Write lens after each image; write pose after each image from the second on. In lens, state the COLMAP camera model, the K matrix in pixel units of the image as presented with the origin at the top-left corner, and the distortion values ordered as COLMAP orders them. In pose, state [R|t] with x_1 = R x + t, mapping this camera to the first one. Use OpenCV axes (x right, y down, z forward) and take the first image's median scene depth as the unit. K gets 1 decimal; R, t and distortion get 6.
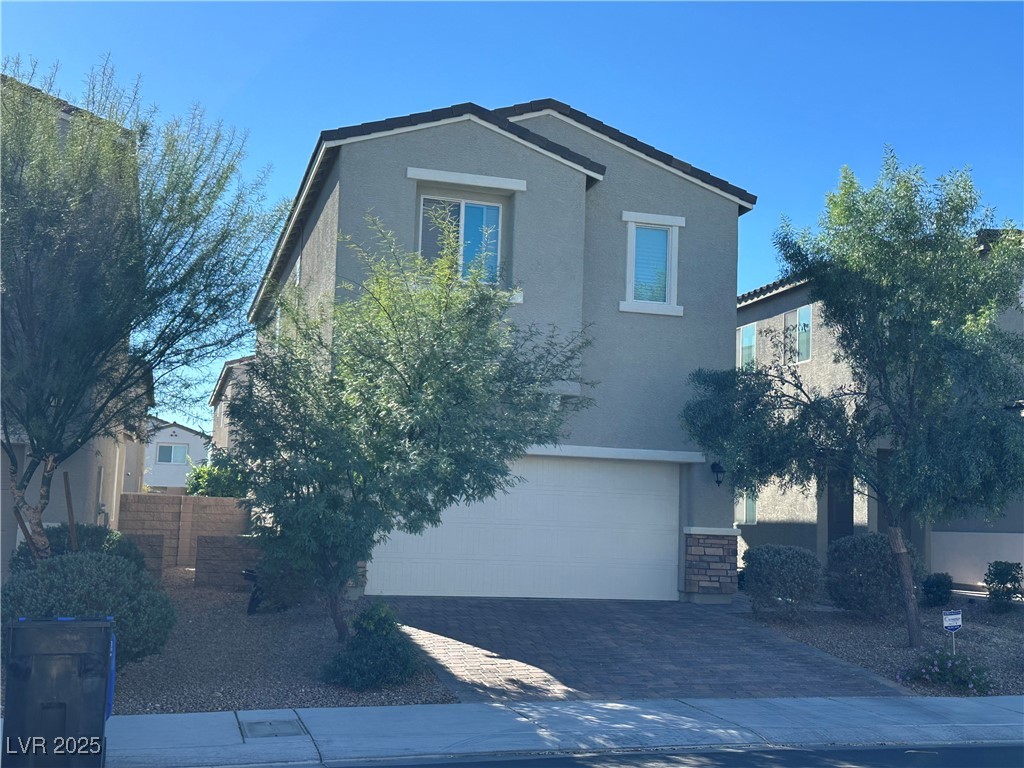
lens RADIAL K [[1192.4, 0, 512.0], [0, 1192.4, 384.0], [0, 0, 1]] dist [0.138156, -0.003293]
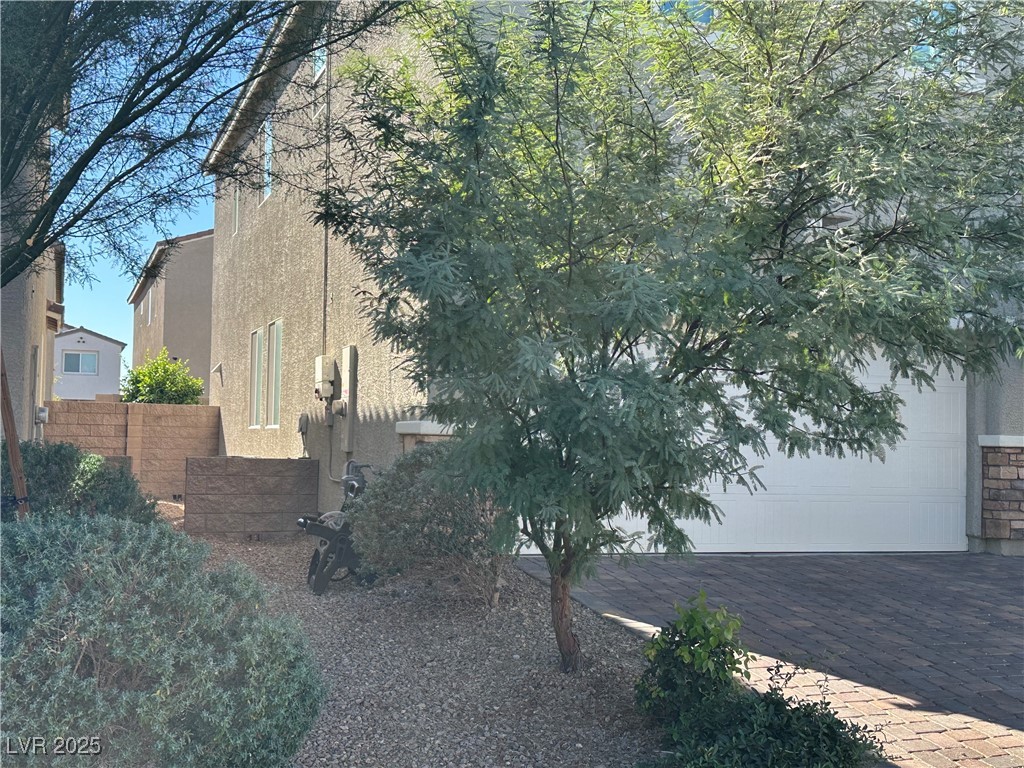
lens RADIAL K [[1192.4, 0, 512.0], [0, 1192.4, 384.0], [0, 0, 1]] dist [0.138156, -0.003293]
pose [[0.996944, -0.010477, 0.077413, -0.153352], [0.004785, 0.997294, 0.073356, 0.044504], [-0.077972, -0.072762, 0.994297, 0.388541]]
